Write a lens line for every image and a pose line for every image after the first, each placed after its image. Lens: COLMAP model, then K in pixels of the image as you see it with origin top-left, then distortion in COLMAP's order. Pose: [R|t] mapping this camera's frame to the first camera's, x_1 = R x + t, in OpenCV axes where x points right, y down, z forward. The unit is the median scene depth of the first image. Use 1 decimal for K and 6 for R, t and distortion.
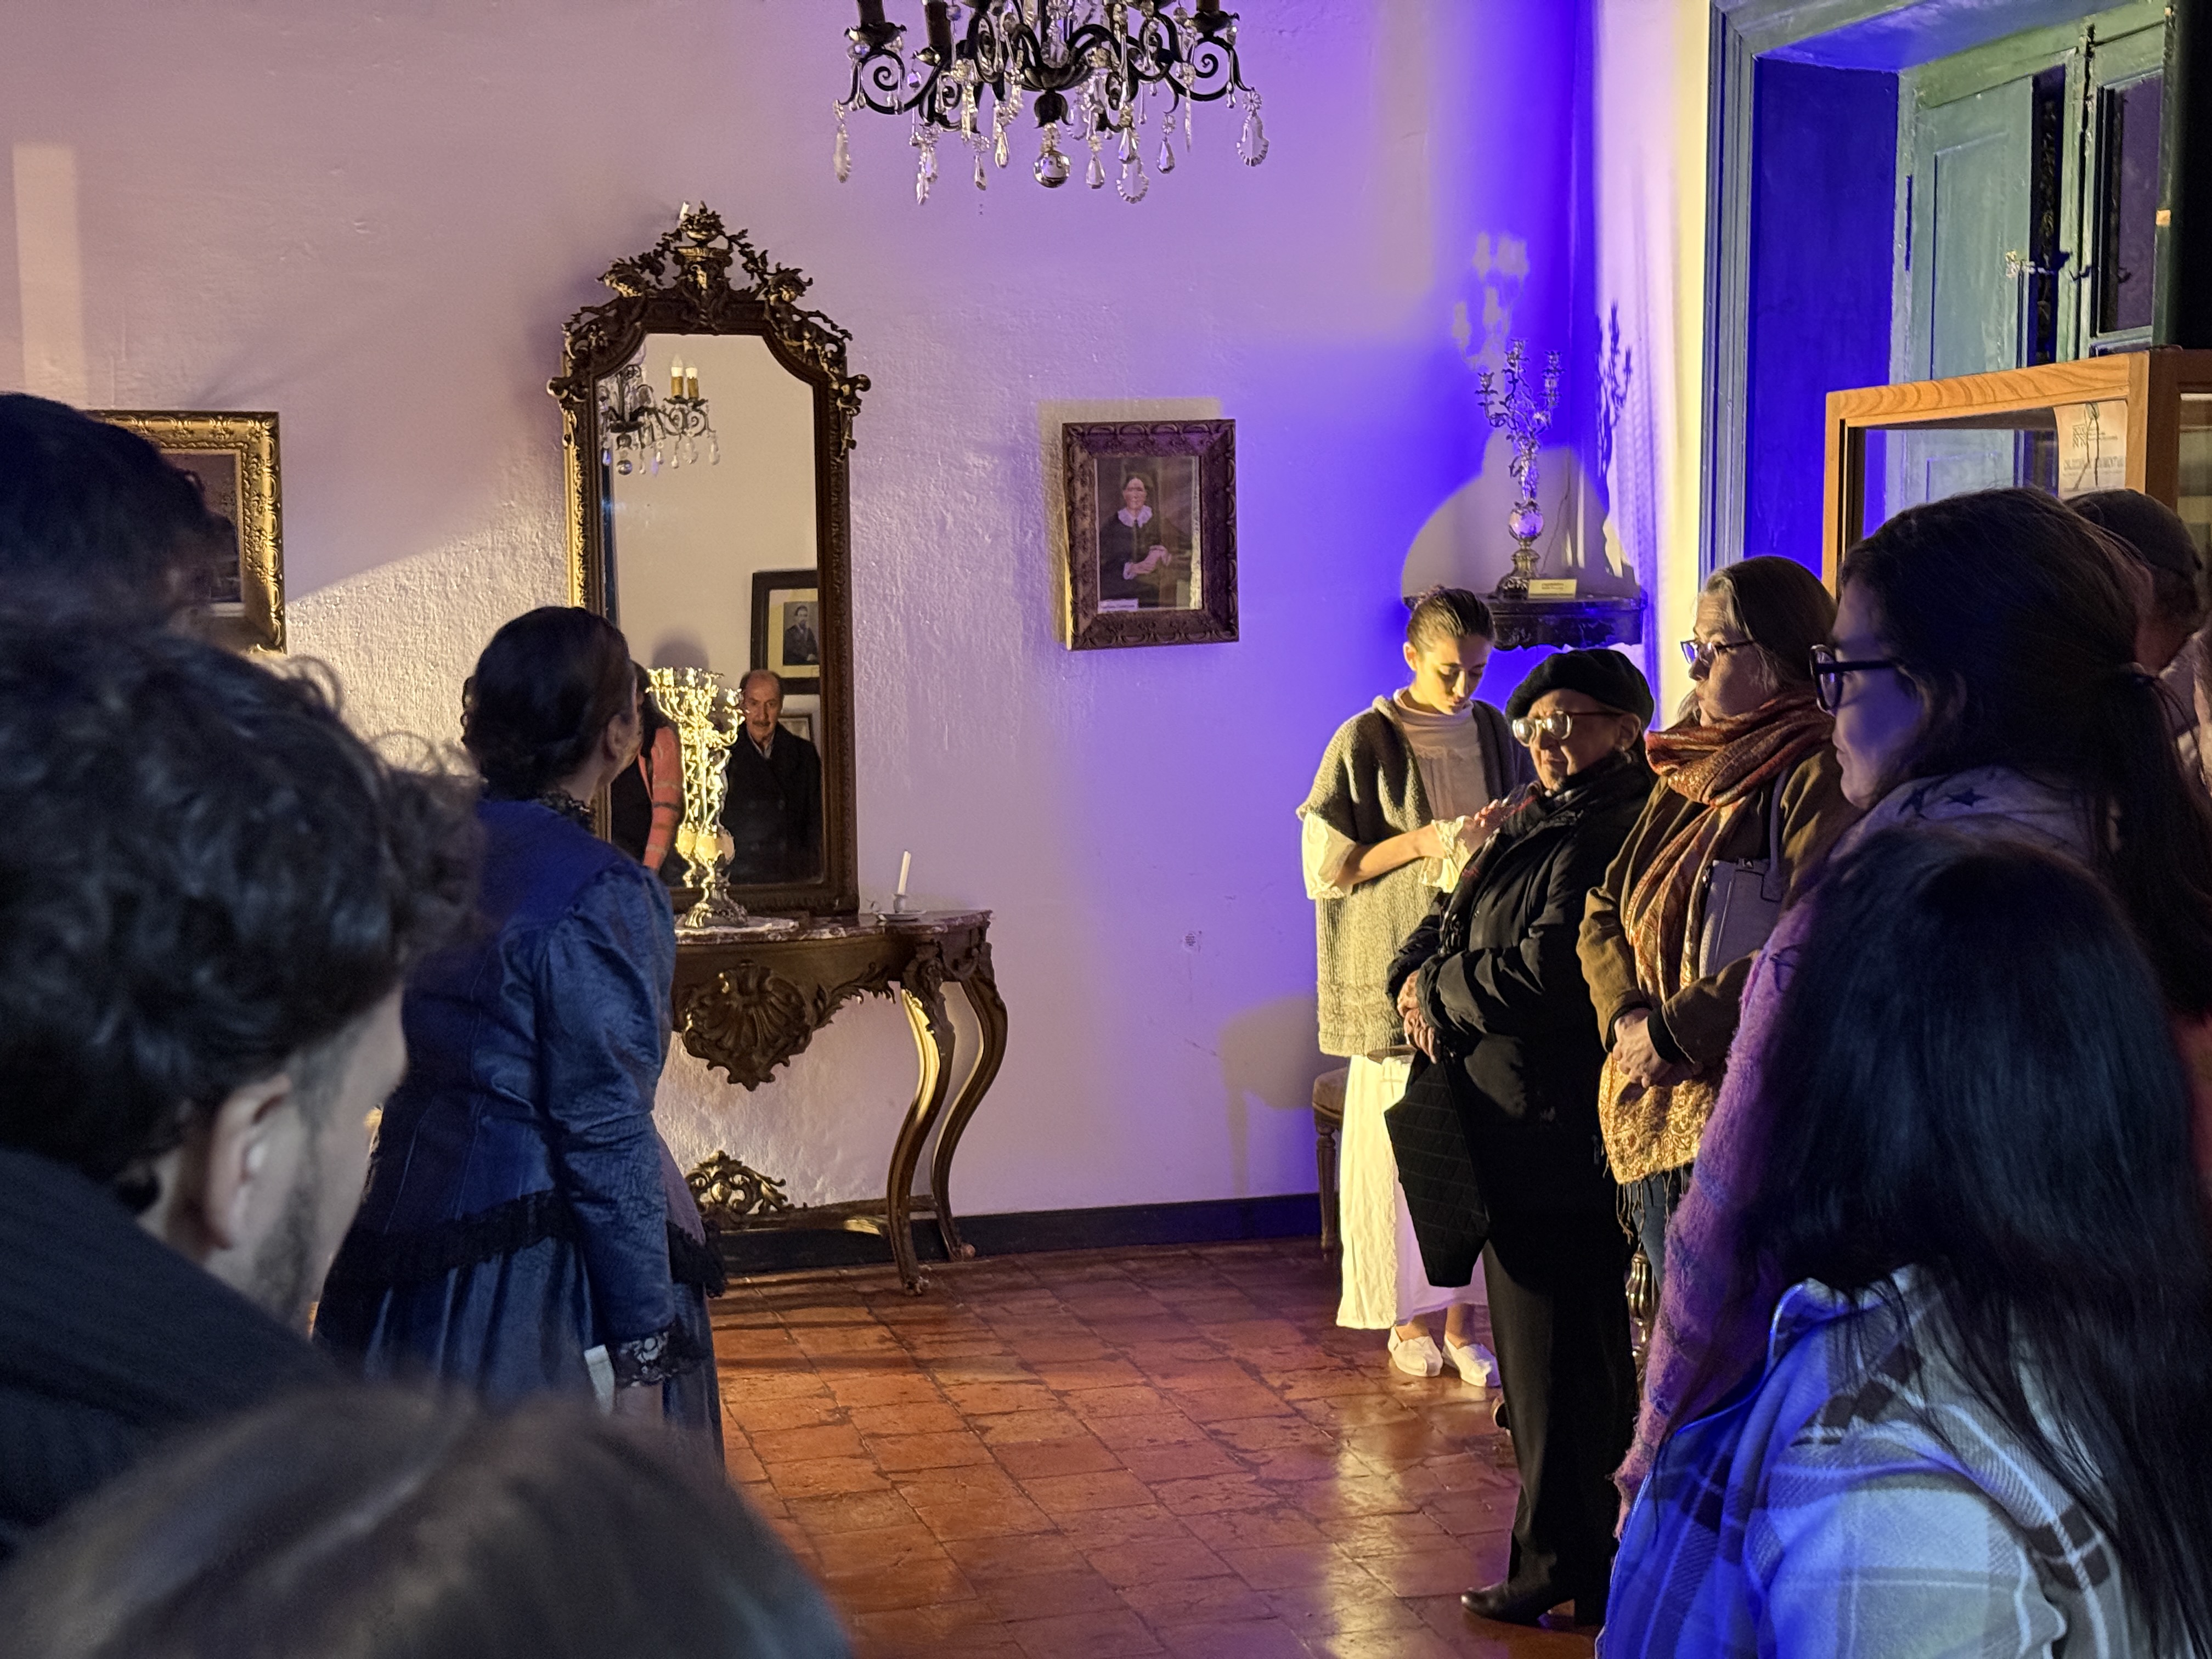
lens RADIAL K [[3133.3, 0, 1106.0], [0, 3133.3, 829.5], [0, 0, 1]] dist [0.138954, 0.111299]
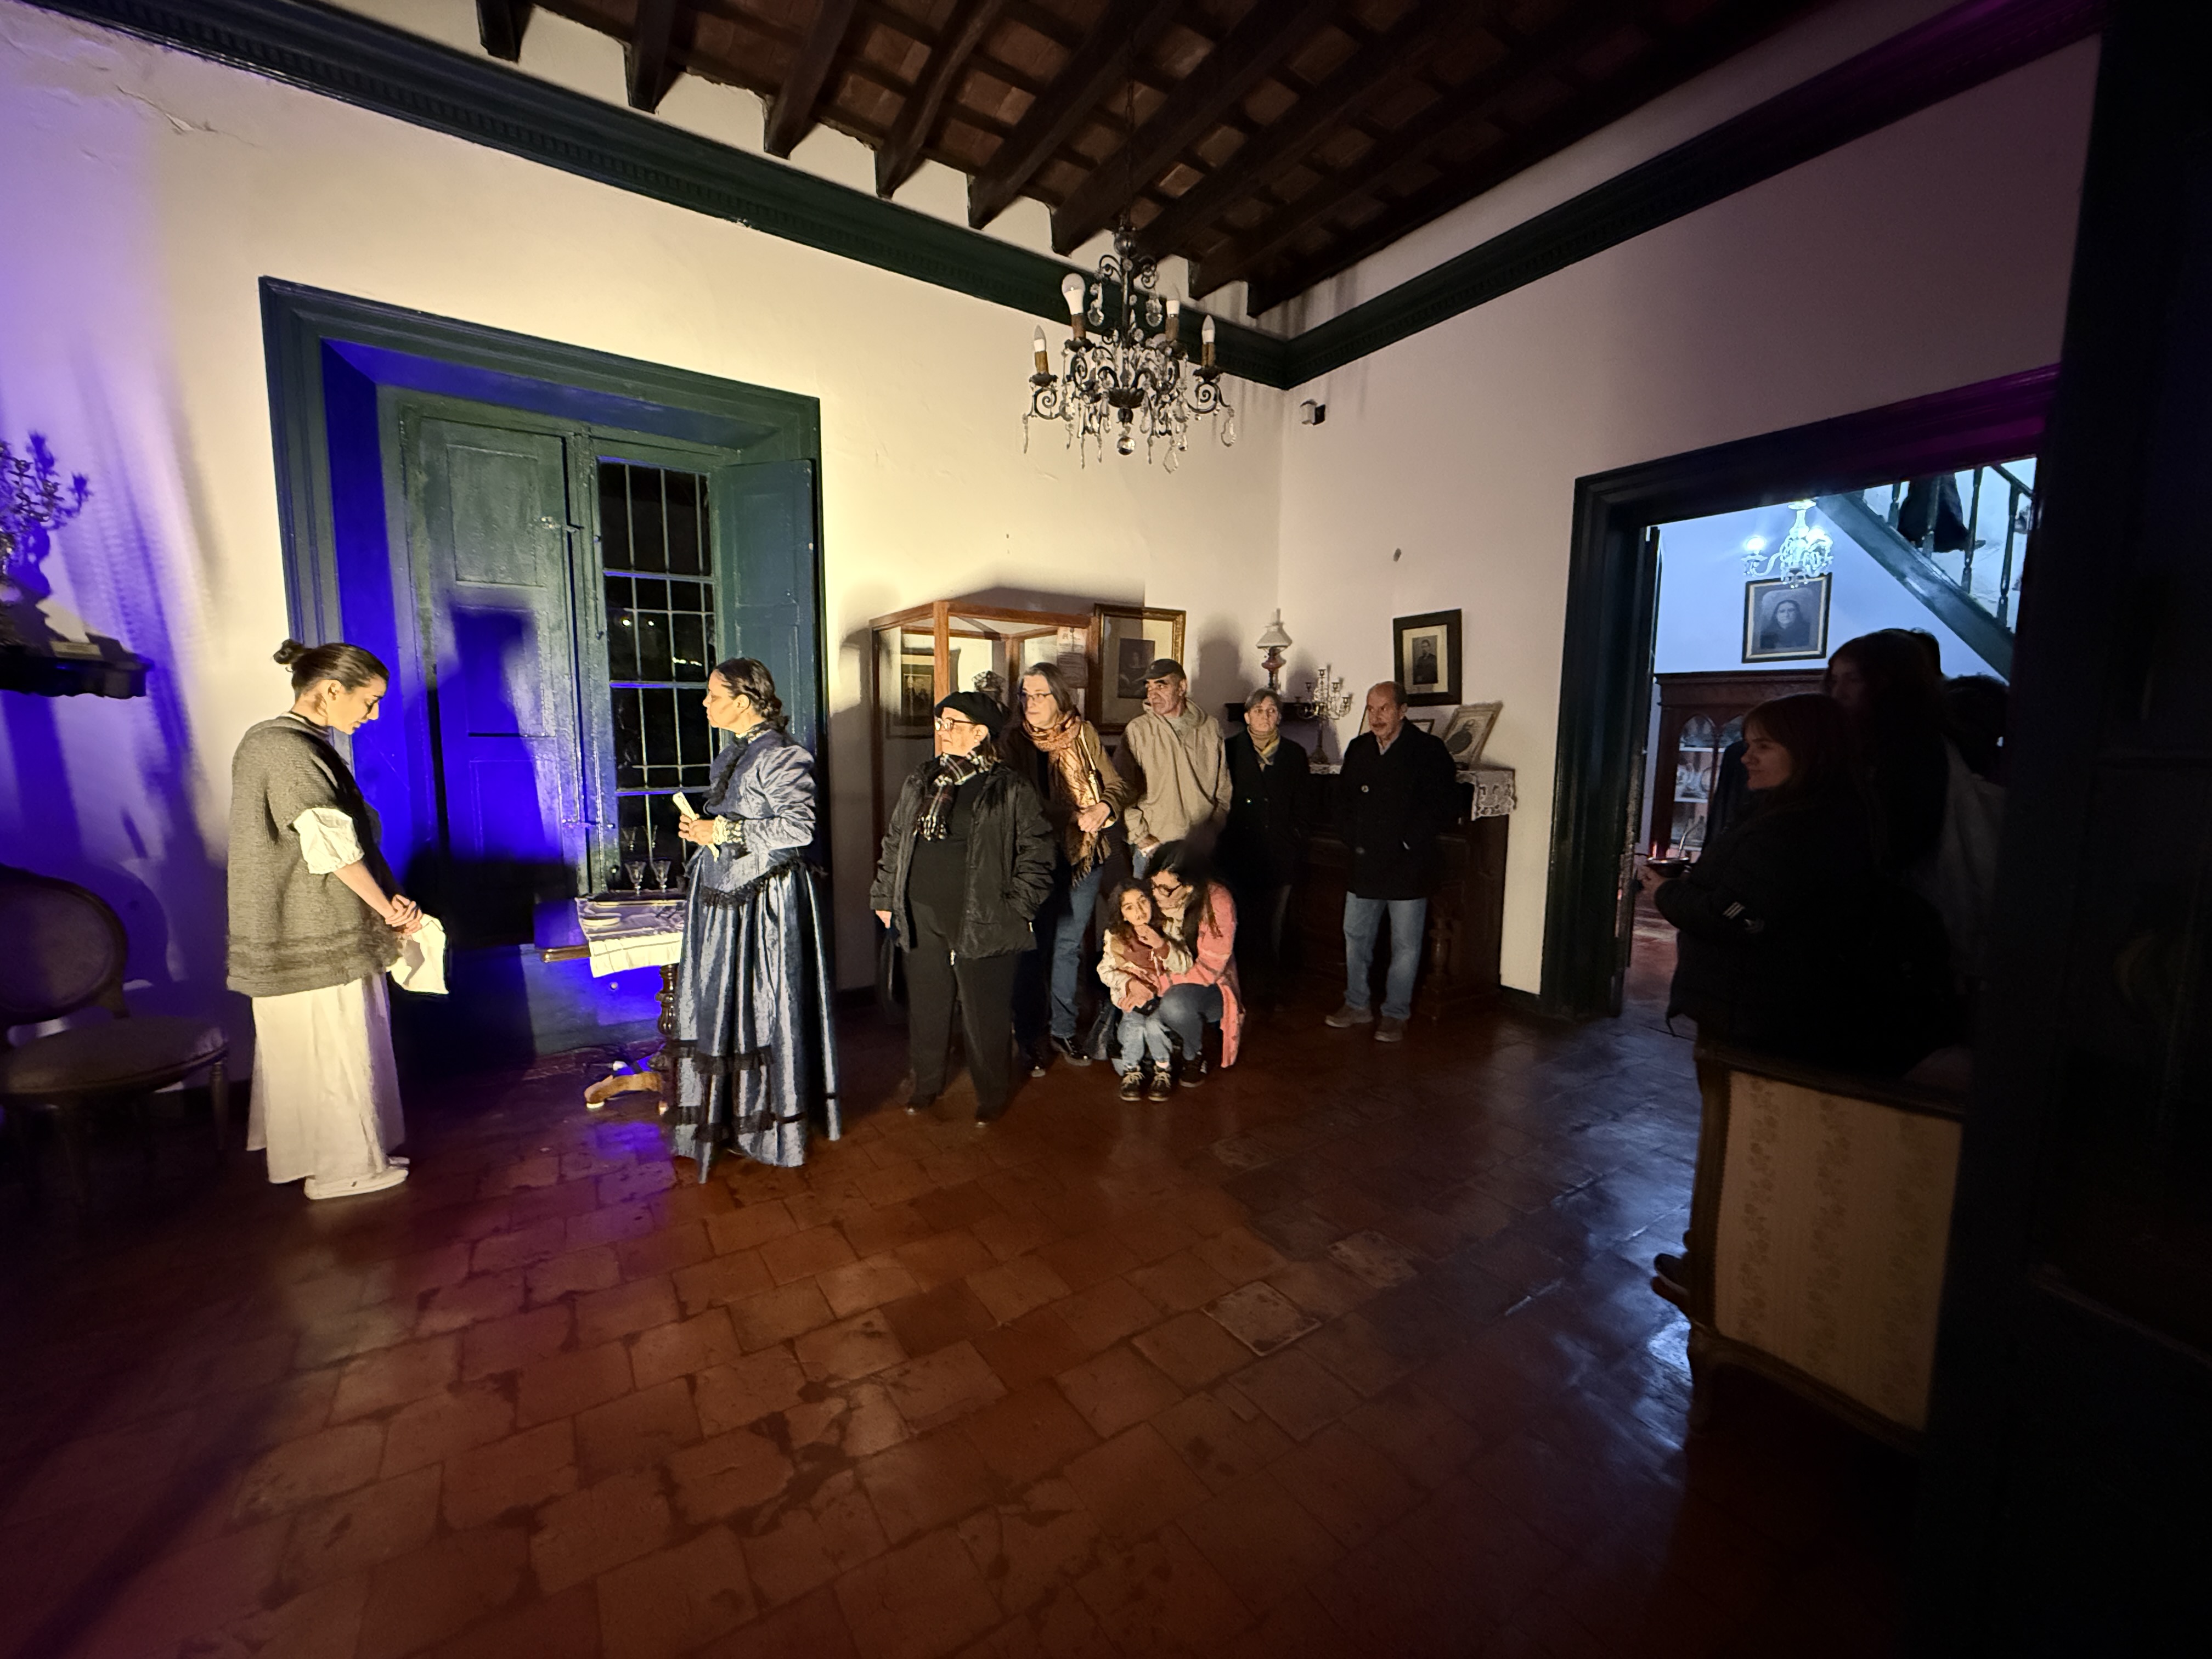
lens RADIAL K [[879.1, 0, 1106.0], [0, 879.1, 829.5], [0, 0, 1]] dist [0.010818, 0.000218]
pose [[-0.294793, -0.101920, 0.950110, -0.417104], [0.070087, 0.989311, 0.127871, -0.025897], [-0.952987, 0.104286, -0.284499, 0.861215]]
